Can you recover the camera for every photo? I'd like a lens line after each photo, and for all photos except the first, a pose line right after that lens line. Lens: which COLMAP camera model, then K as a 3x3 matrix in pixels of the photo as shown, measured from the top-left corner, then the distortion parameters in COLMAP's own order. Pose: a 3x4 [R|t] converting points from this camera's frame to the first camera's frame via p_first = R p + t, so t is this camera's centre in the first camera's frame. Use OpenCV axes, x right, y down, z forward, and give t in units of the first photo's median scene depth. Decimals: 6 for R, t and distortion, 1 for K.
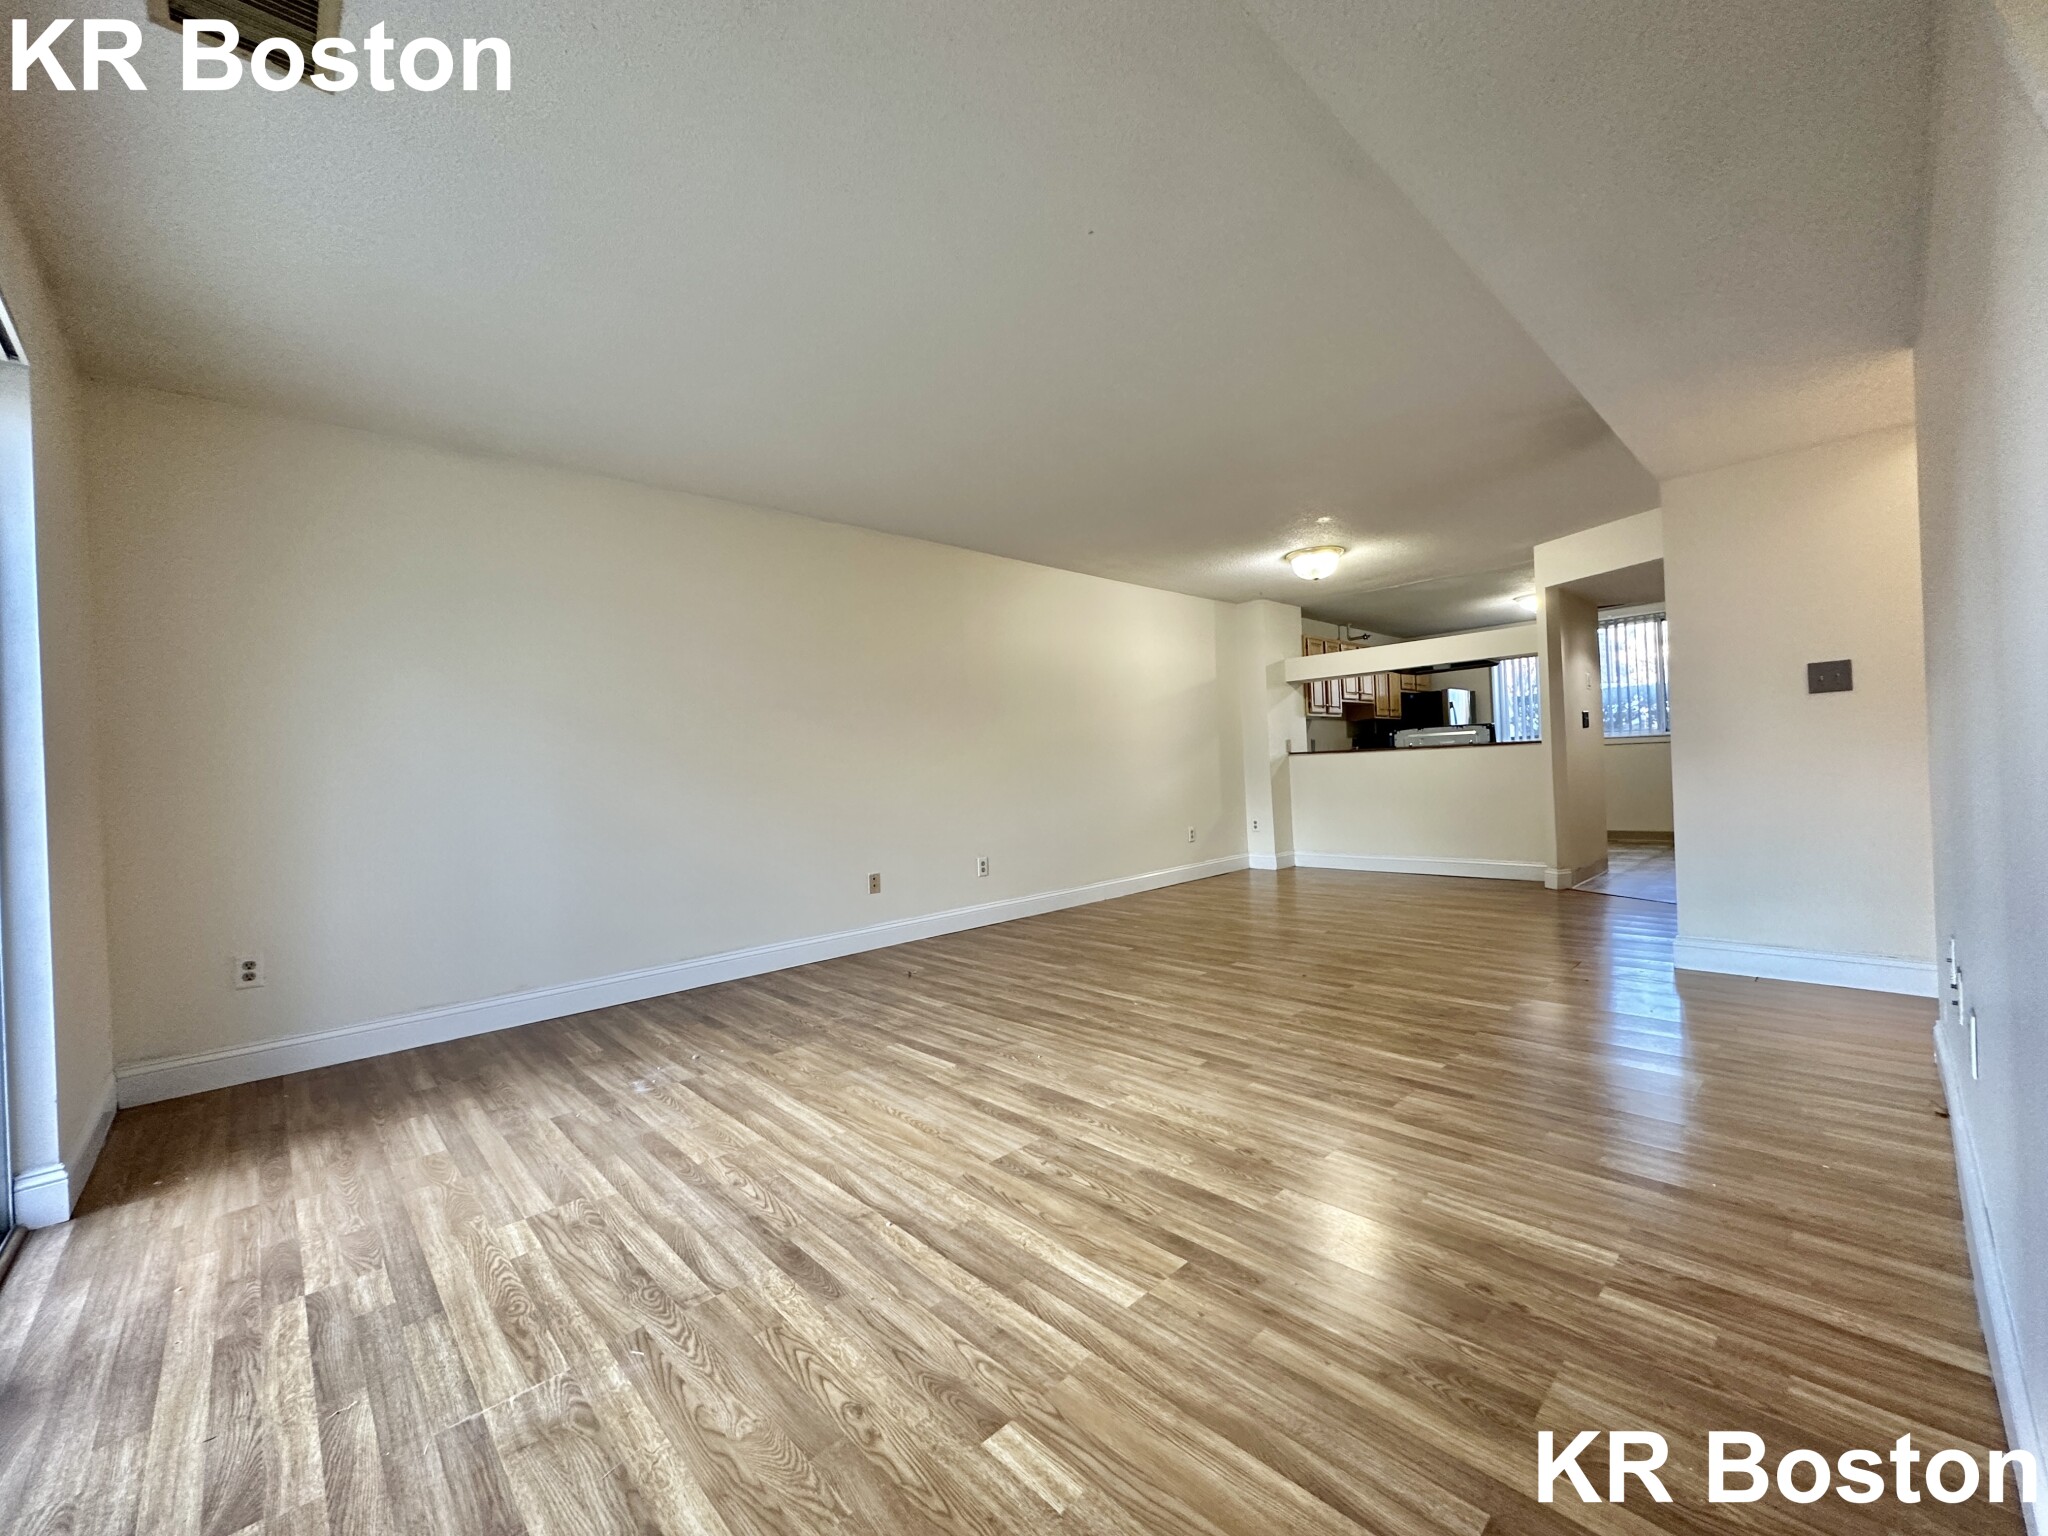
lens RADIAL K [[813.7, 0, 1028.7], [0, 813.7, 779.8], [0, 0, 1]] dist [-0.000651, 0.000531]
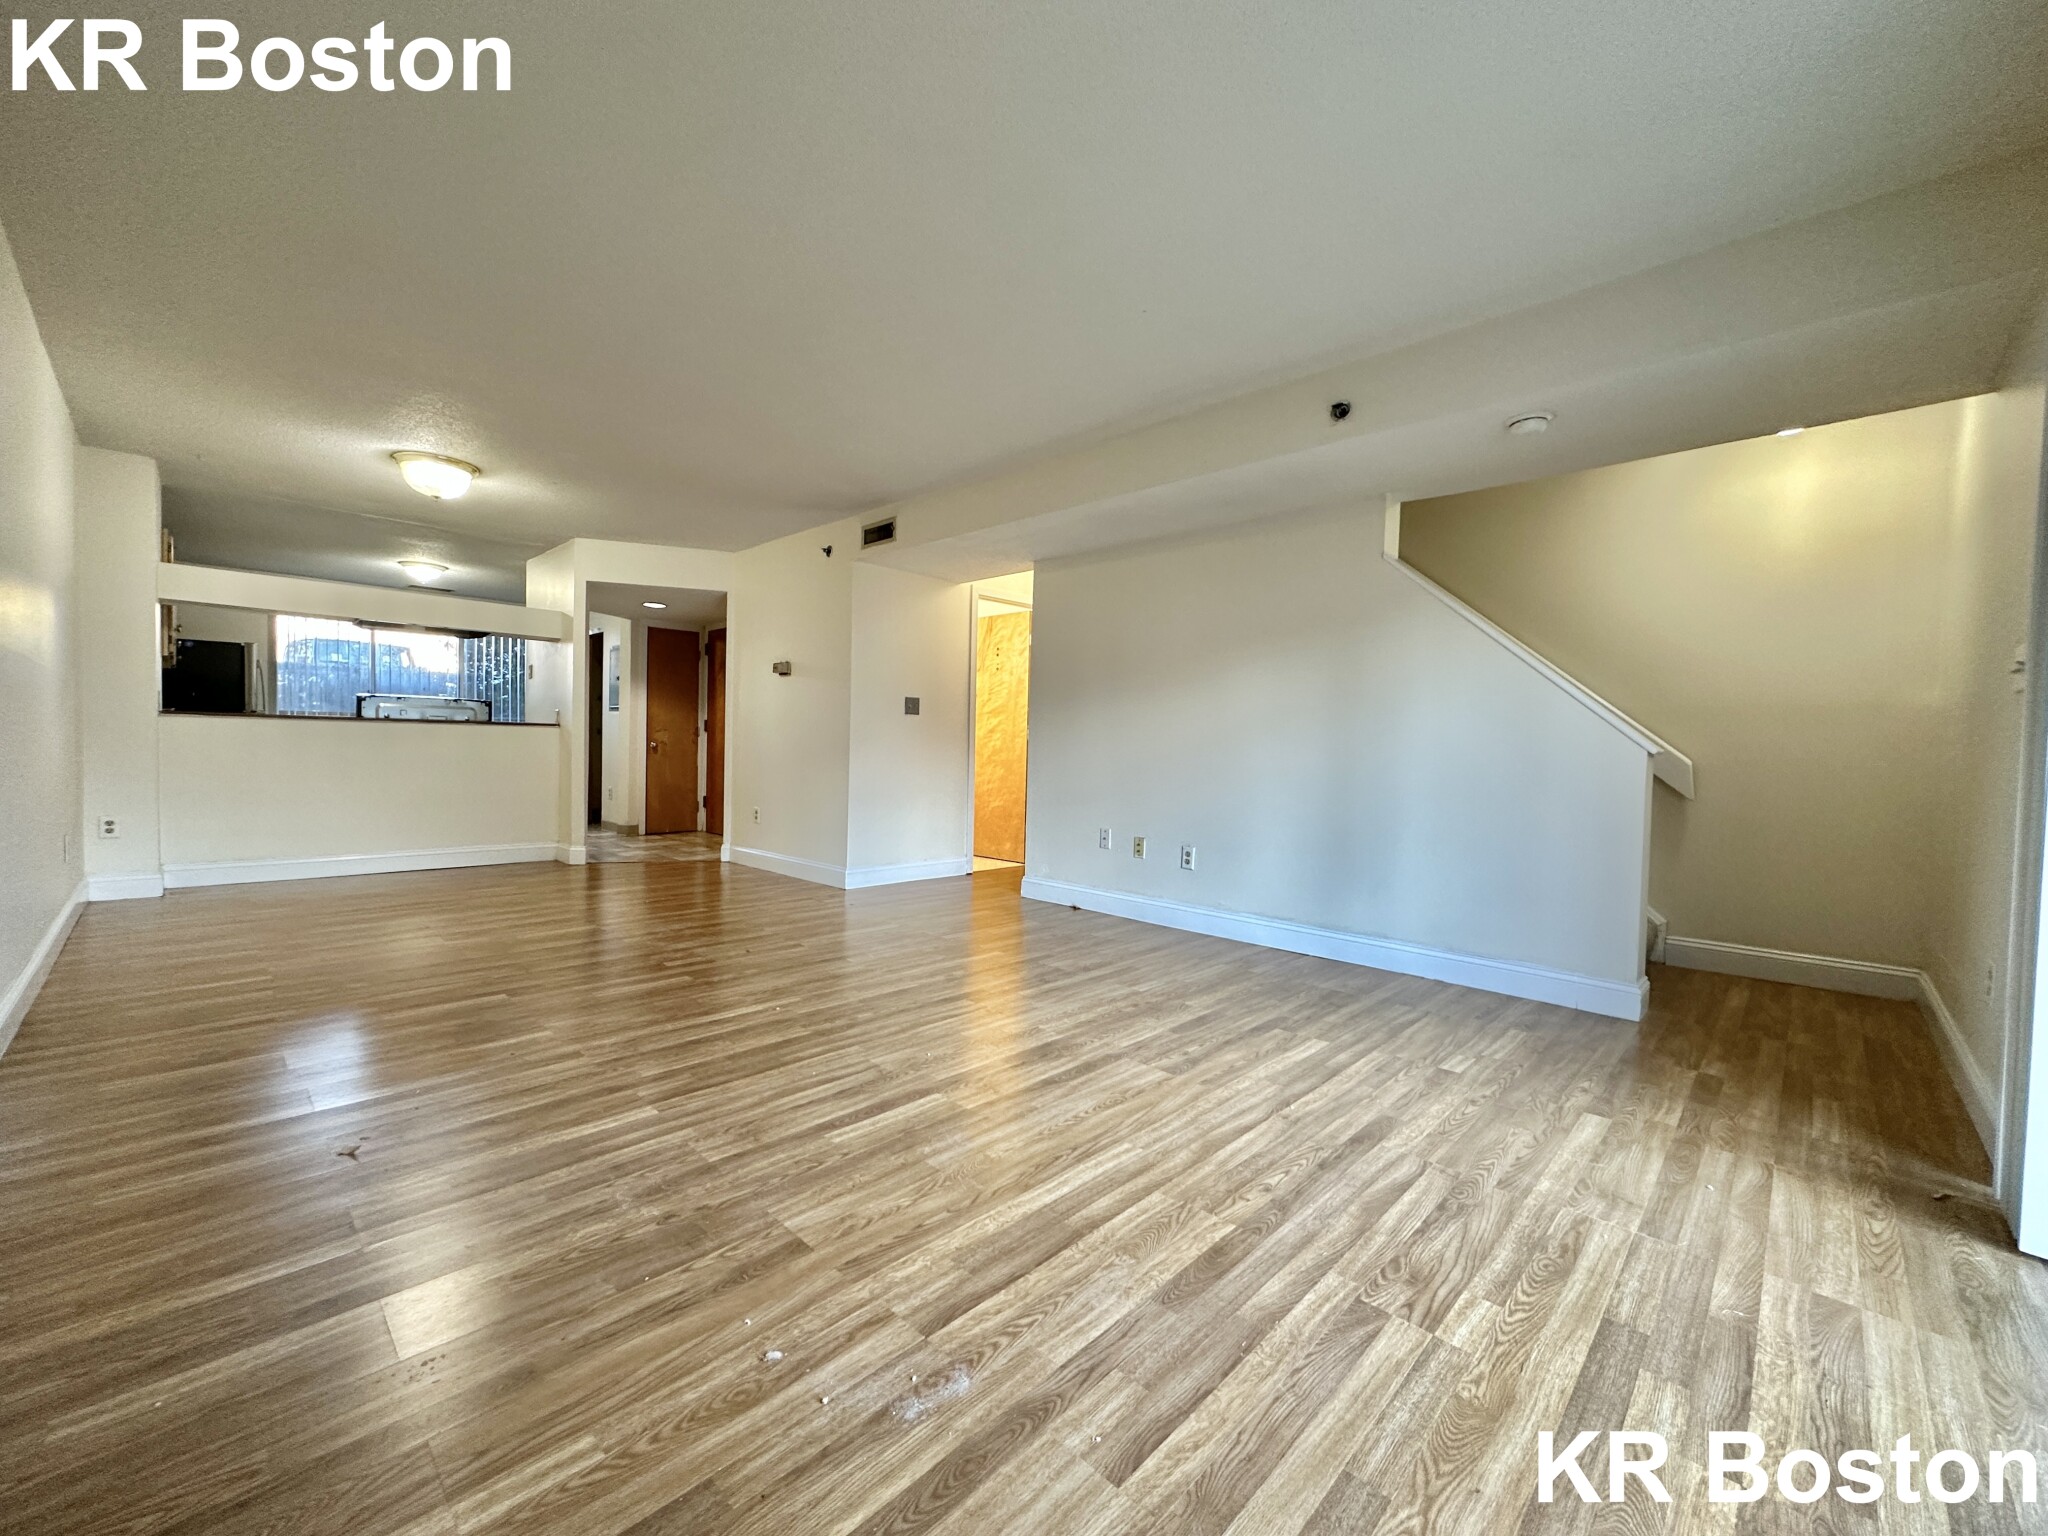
lens RADIAL K [[813.7, 0, 1025.3], [0, 813.7, 770.0], [0, 0, 1]] dist [-0.000651, 0.000531]
pose [[-0.037213, 0.014274, 0.999205, -1.307388], [-0.011054, 0.999831, -0.014694, 0.059651], [-0.999246, -0.011592, -0.037049, 1.371927]]
